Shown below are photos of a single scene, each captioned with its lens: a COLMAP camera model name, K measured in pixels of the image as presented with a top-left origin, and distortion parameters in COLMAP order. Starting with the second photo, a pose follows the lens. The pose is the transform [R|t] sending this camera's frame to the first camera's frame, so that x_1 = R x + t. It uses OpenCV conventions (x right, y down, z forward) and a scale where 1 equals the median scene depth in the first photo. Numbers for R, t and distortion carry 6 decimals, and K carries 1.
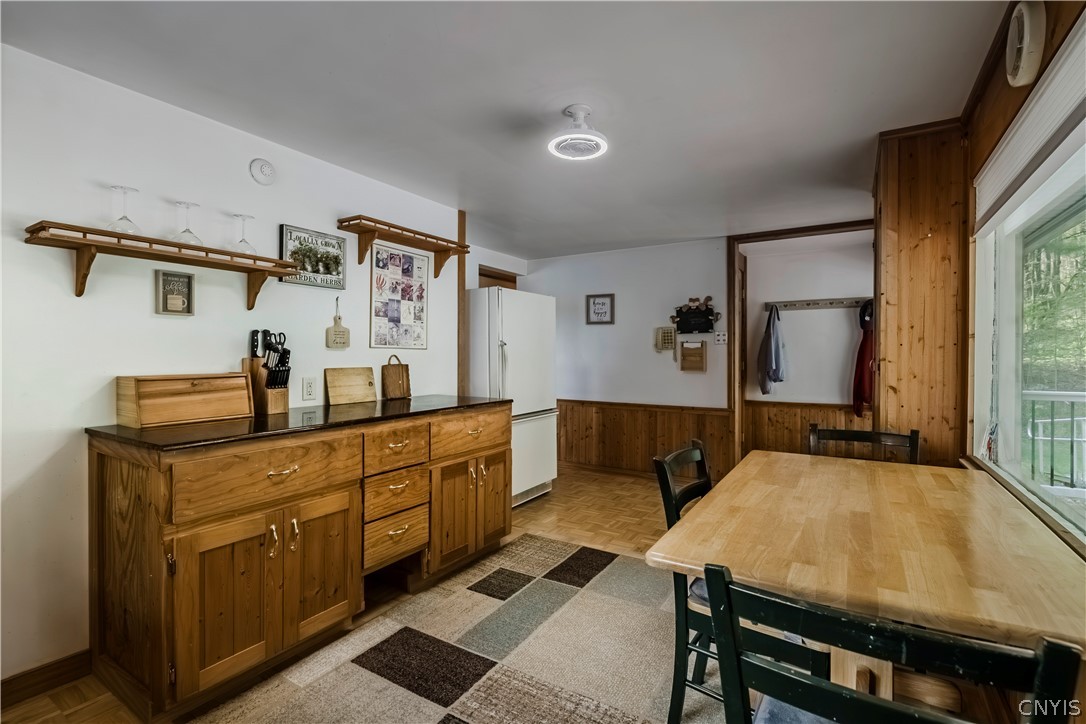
lens RADIAL K [[509.9, 0, 539.7], [0, 509.9, 360.3], [0, 0, 1]] dist [0.000508, -0.000340]
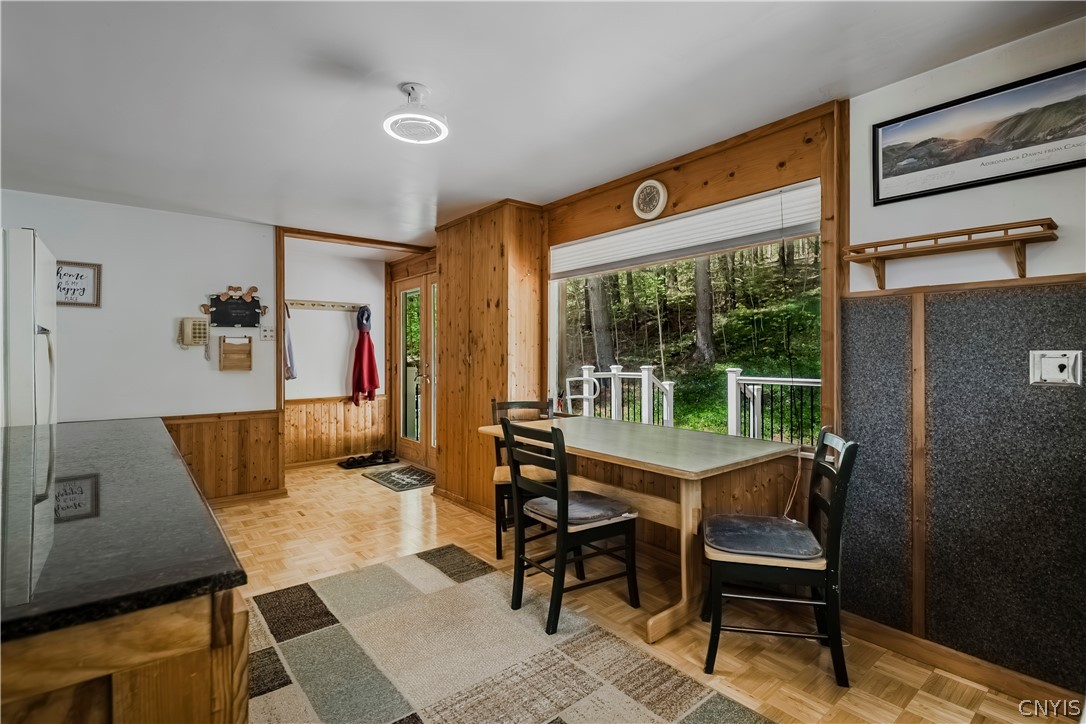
lens RADIAL K [[515.7, 0, 540.2], [0, 515.7, 355.3], [0, 0, 1]] dist [0.001576, 0.000032]
pose [[0.327591, -0.004021, 0.944811, -0.358667], [0.011835, 0.999930, 0.000152, 0.000857], [-0.944746, 0.011132, 0.327615, 0.225387]]
